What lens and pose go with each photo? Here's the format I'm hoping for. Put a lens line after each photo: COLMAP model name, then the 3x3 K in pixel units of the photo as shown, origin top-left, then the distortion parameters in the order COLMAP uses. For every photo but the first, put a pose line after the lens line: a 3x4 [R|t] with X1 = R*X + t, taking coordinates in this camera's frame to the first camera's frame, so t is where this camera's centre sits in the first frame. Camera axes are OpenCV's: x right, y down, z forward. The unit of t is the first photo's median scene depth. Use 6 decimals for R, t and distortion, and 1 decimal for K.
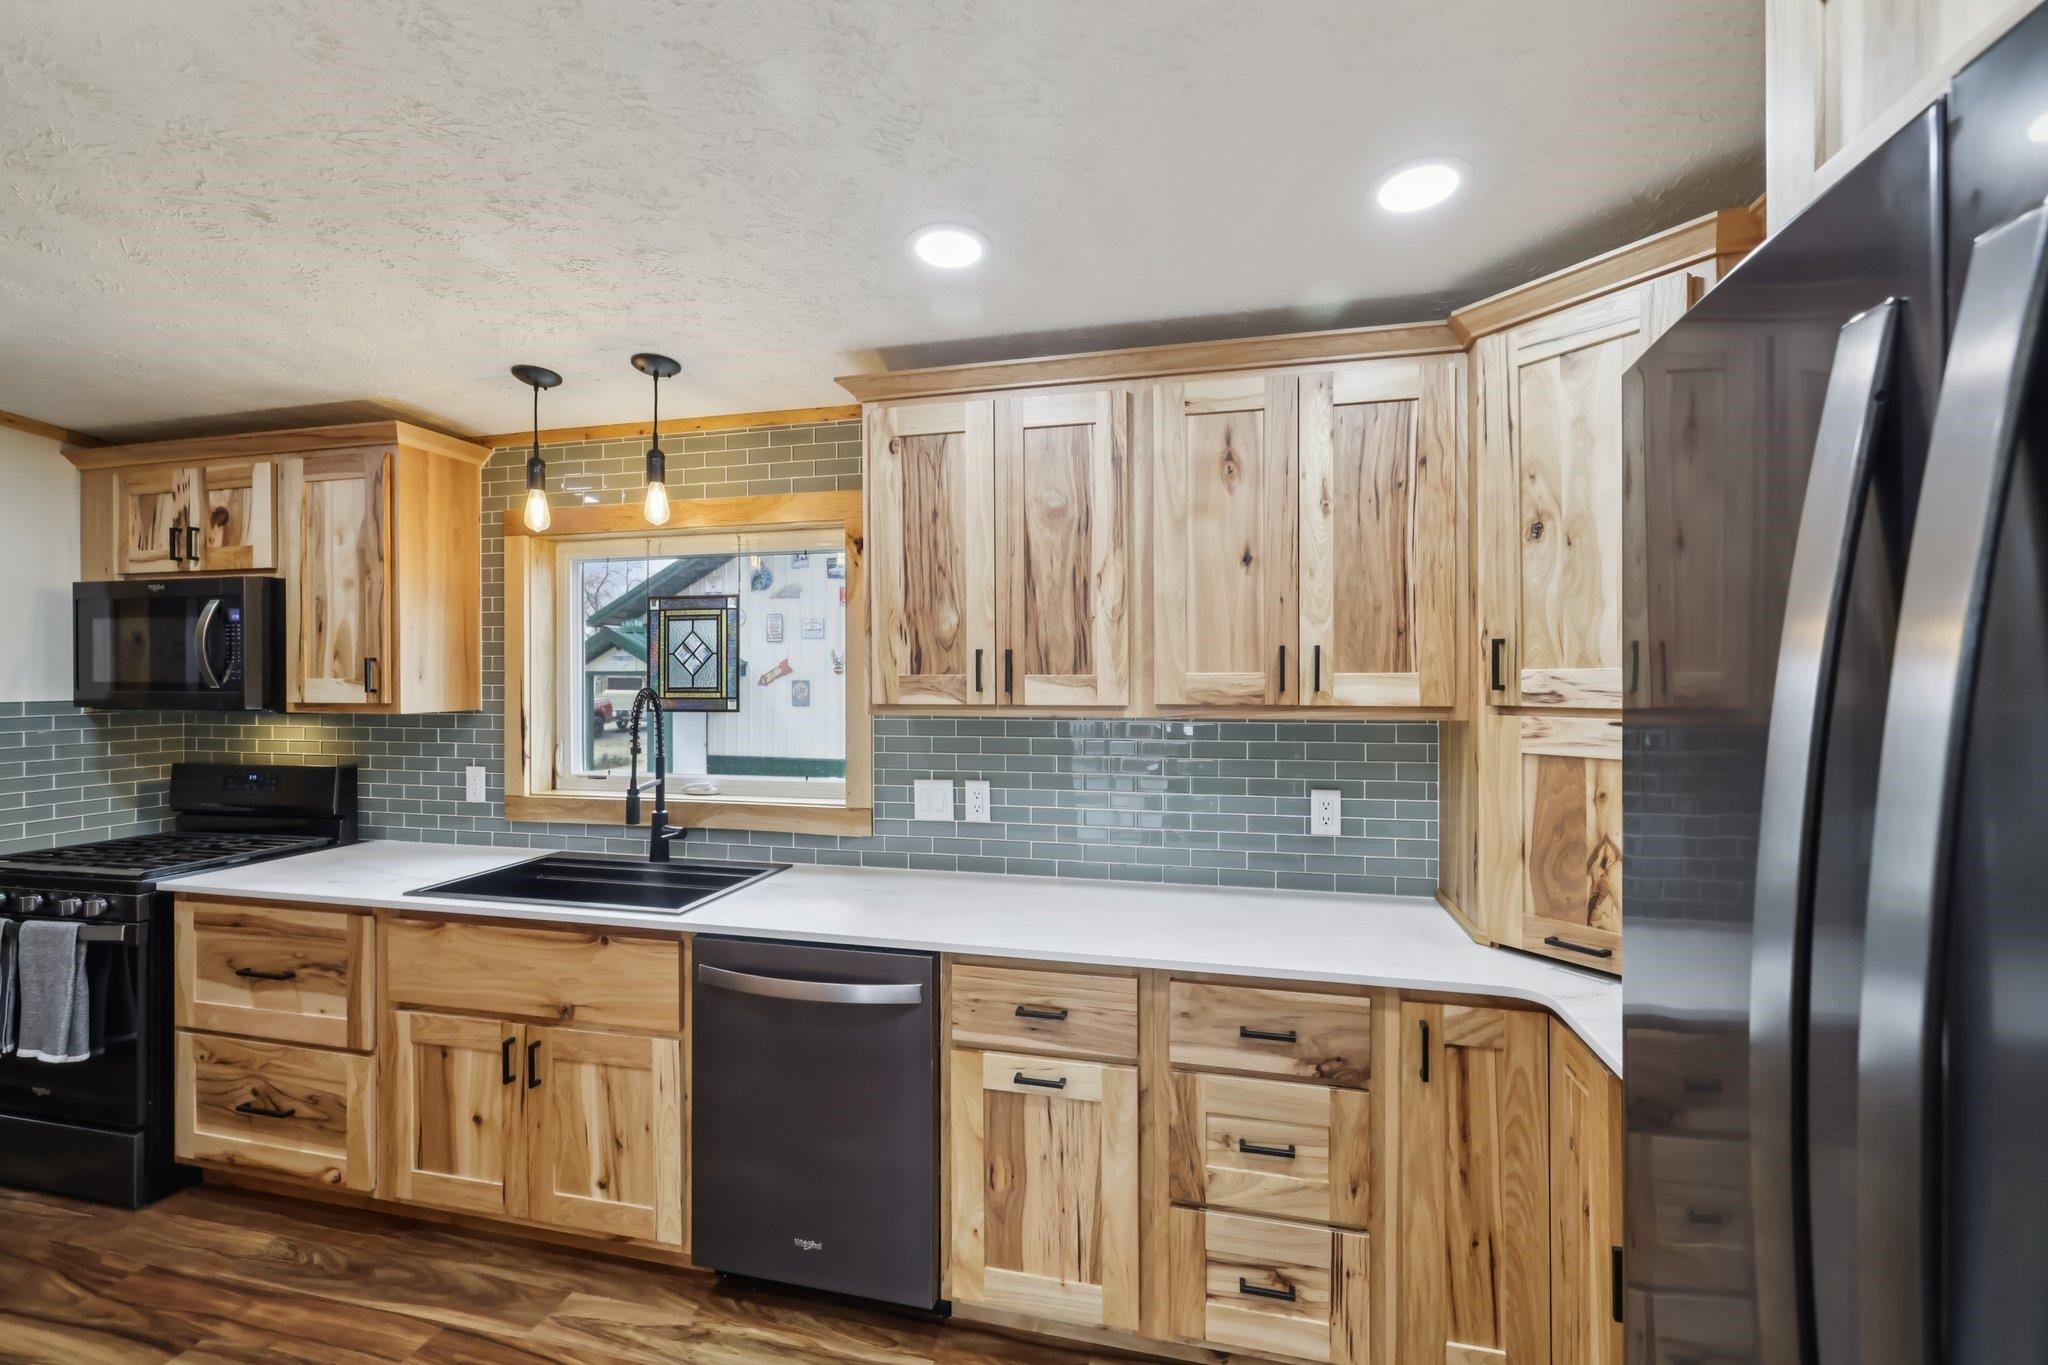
lens RADIAL K [[868.3, 0, 1021.4], [0, 868.3, 673.7], [0, 0, 1]] dist [-0.002492, -0.000190]
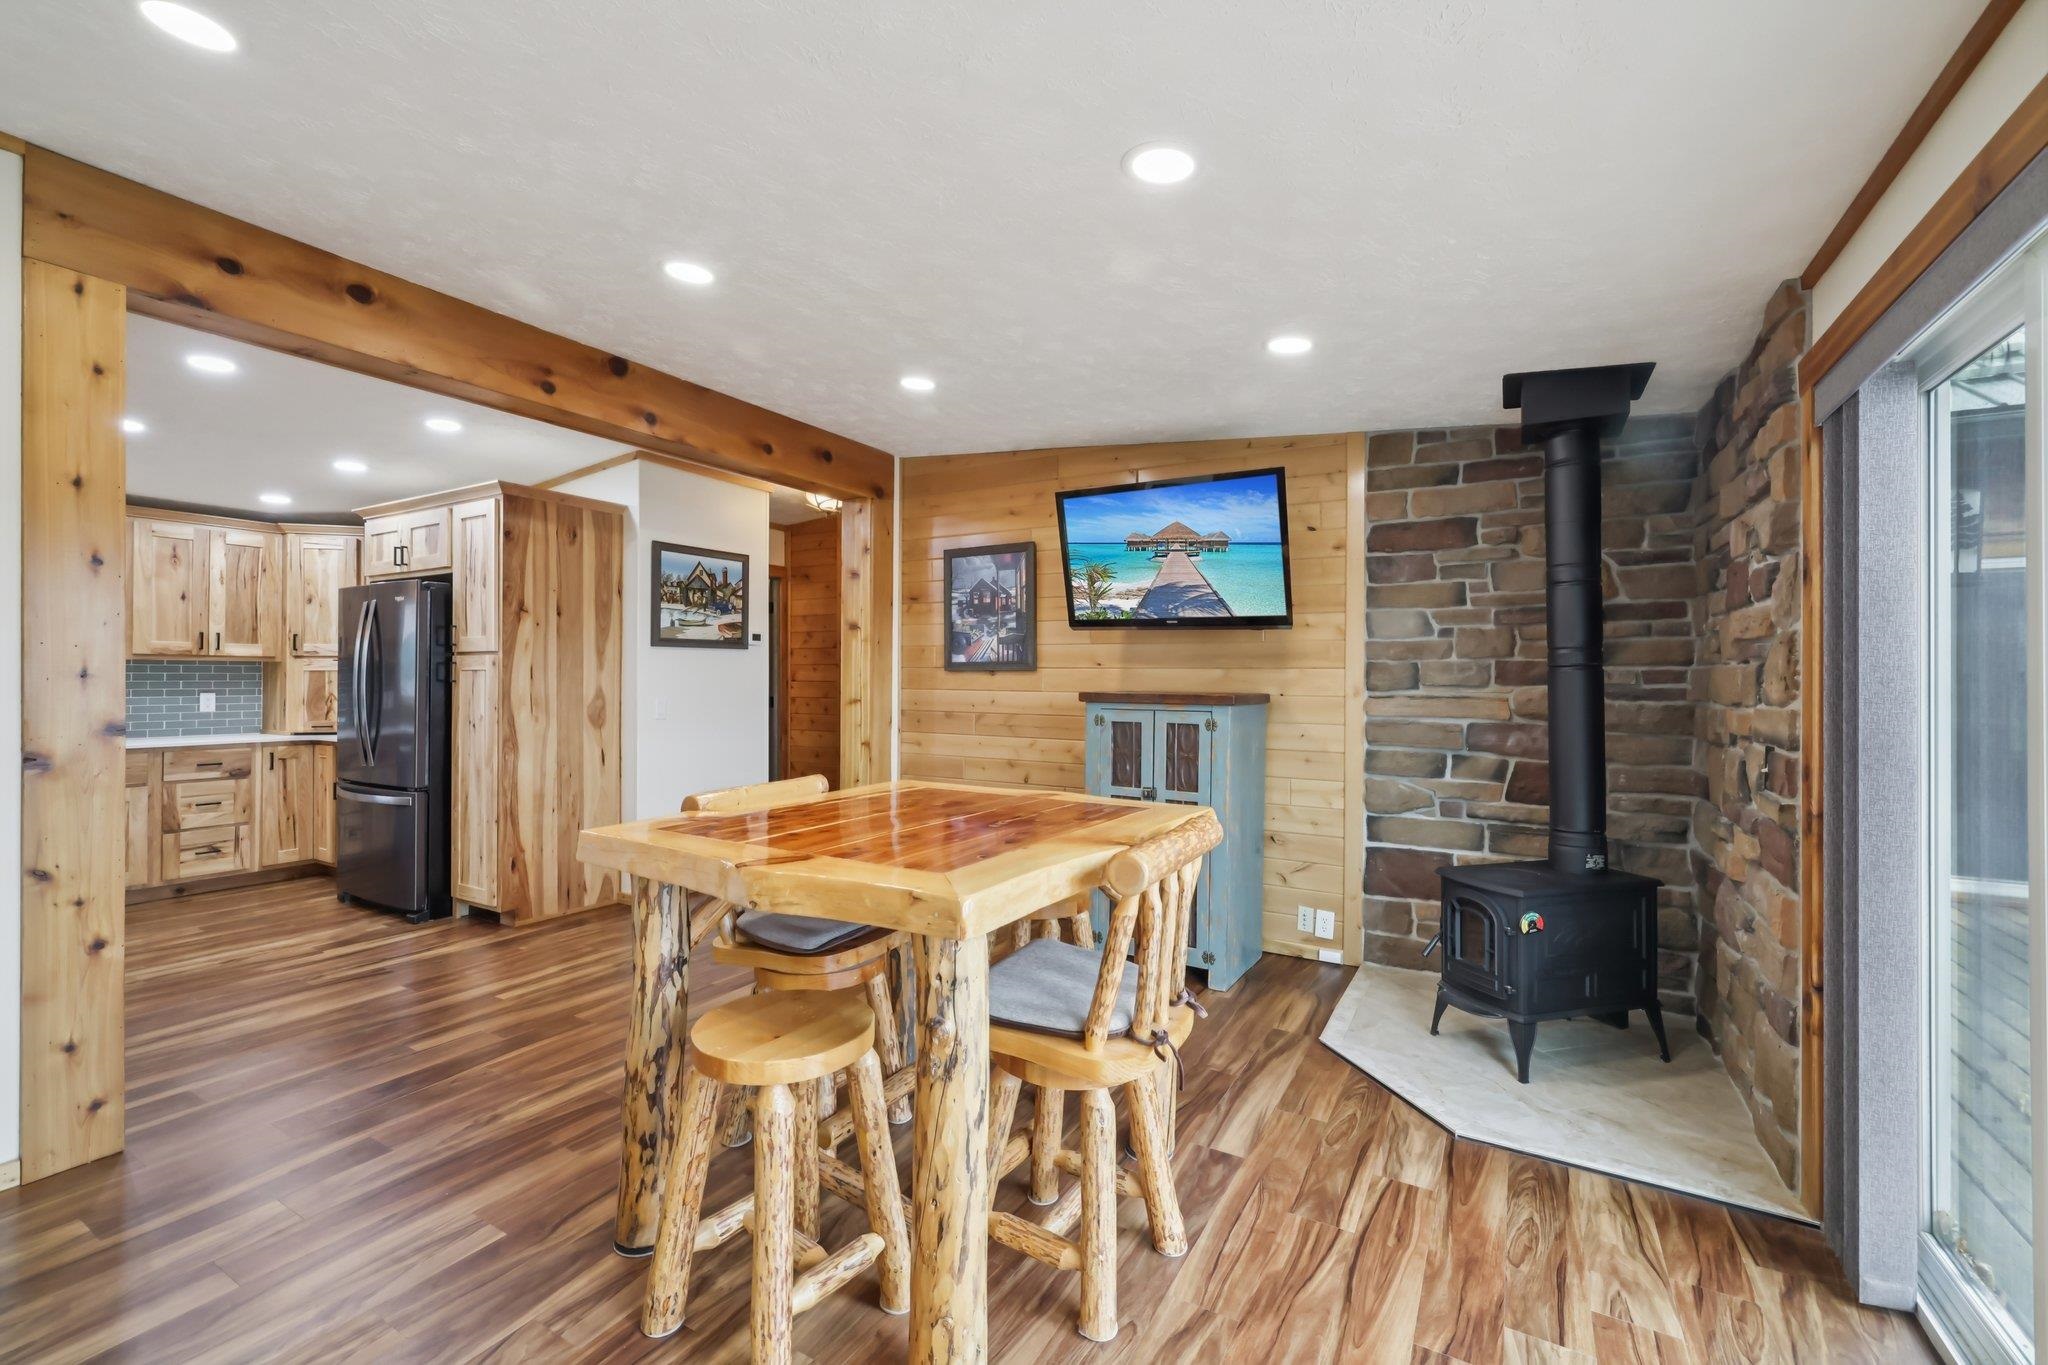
lens RADIAL K [[868.3, 0, 1024.8], [0, 868.3, 676.4], [0, 0, 1]] dist [-0.002492, -0.000190]
pose [[0.293528, 0.006296, 0.955930, -1.679283], [-0.005769, 0.999972, -0.004815, 0.114185], [-0.955933, -0.004101, 0.293556, -2.451761]]
